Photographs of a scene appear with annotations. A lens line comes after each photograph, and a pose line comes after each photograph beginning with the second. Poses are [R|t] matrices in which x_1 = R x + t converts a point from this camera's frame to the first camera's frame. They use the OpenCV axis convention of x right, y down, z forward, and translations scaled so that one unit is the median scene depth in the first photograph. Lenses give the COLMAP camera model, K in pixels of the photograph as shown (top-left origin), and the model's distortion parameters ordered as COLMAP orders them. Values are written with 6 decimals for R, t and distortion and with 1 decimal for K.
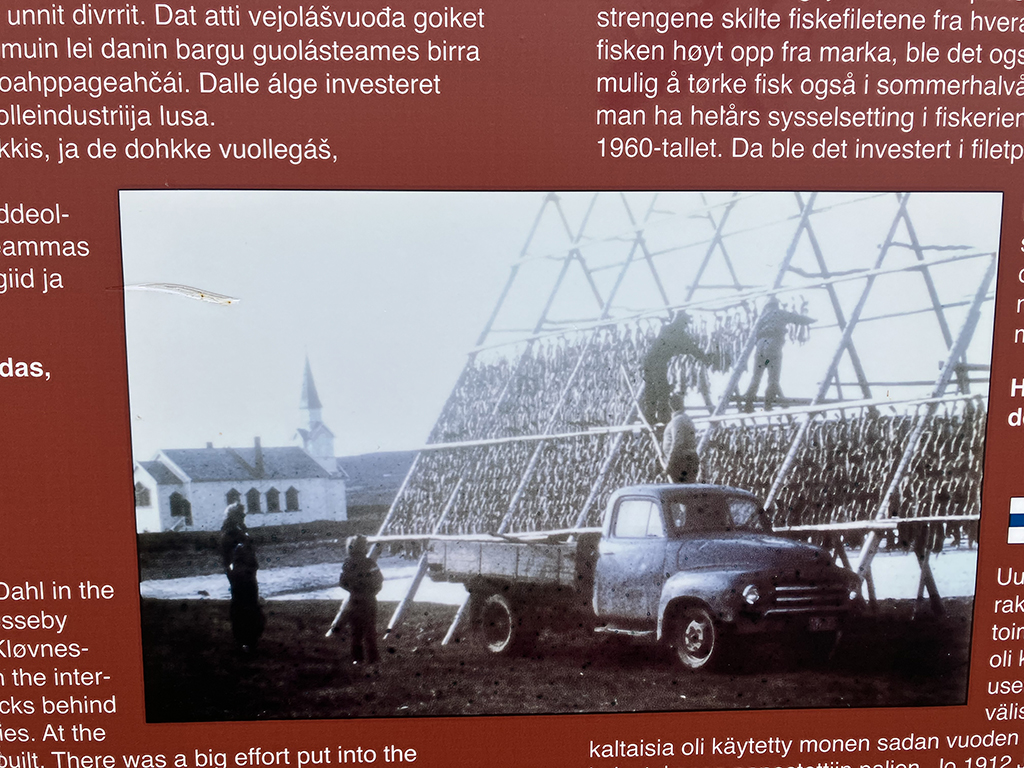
lens RADIAL K [[845.1, 0, 511.1], [0, 845.1, 383.2], [0, 0, 1]] dist [-0.005679, -0.011054]
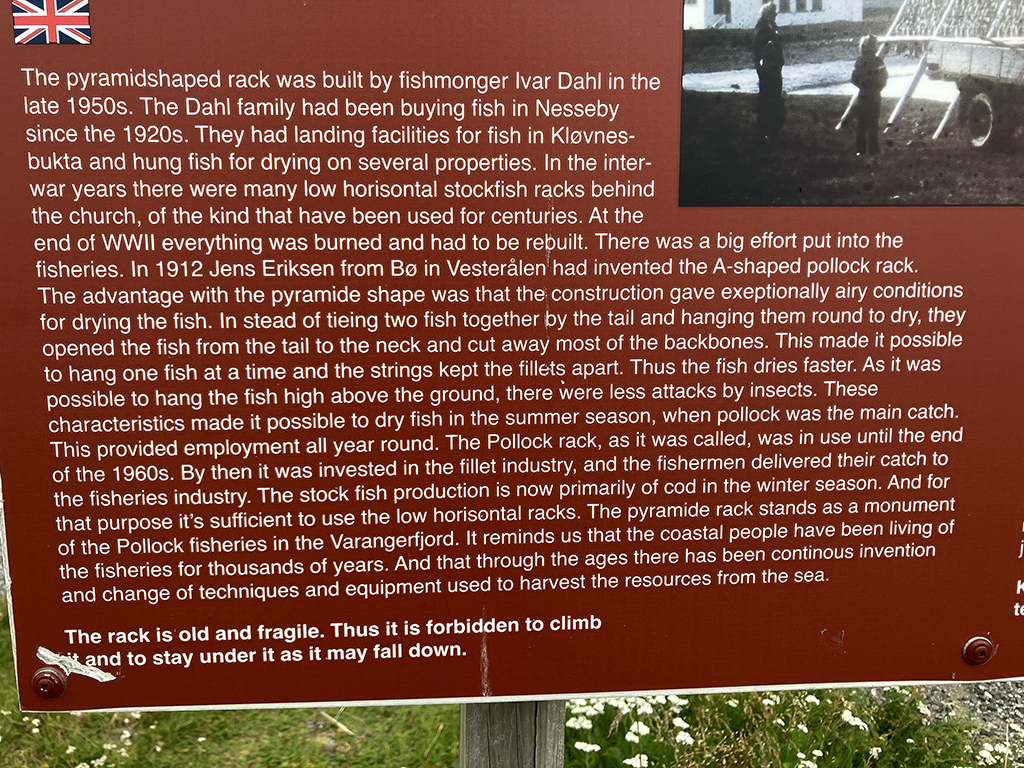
lens RADIAL K [[845.1, 0, 513.1], [0, 845.1, 384.8], [0, 0, 1]] dist [-0.005679, -0.011054]
pose [[0.999947, -0.004741, 0.009116, -0.677084], [0.004319, 0.998943, 0.045762, 0.597976], [-0.009323, -0.045720, 0.998911, -0.166091]]
